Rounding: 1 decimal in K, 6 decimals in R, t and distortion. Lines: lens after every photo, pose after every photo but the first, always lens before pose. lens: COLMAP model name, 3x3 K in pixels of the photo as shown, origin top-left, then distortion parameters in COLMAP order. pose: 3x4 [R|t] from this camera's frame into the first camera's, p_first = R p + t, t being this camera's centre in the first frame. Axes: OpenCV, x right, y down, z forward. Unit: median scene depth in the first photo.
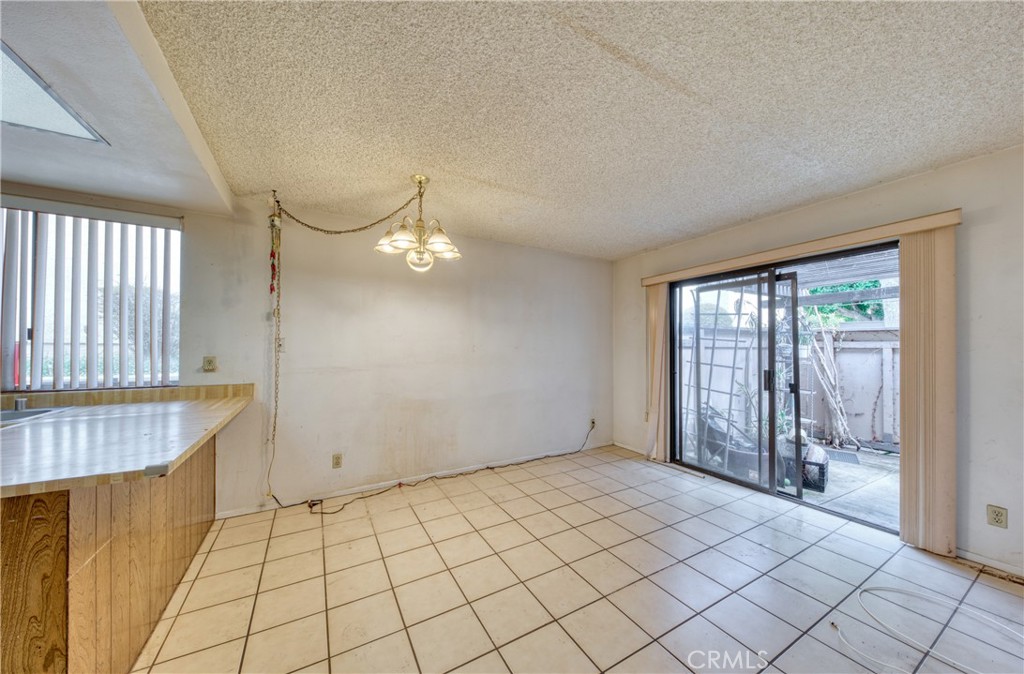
lens RADIAL K [[353.1, 0, 517.0], [0, 353.1, 341.7], [0, 0, 1]] dist [0.000659, 0.000004]
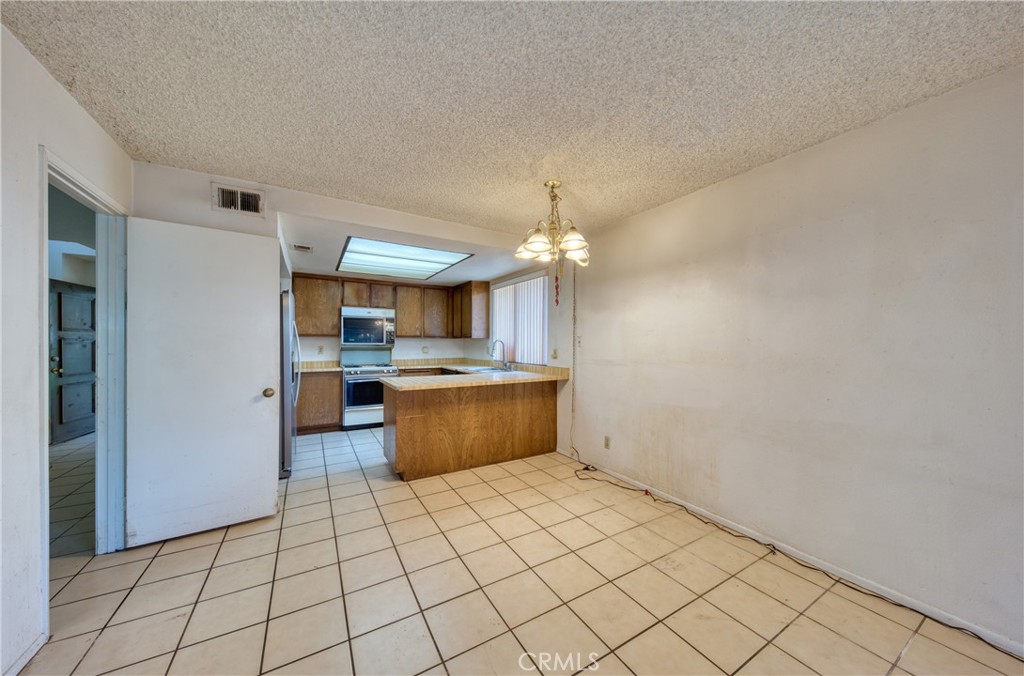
lens RADIAL K [[343.8, 0, 515.9], [0, 343.8, 345.2], [0, 0, 1]] dist [0.000317, -0.000036]
pose [[0.006925, 0.002963, -0.999972, 0.639533], [0.011970, 0.999924, 0.003046, 0.015866], [0.999904, -0.011991, 0.006889, 0.744759]]
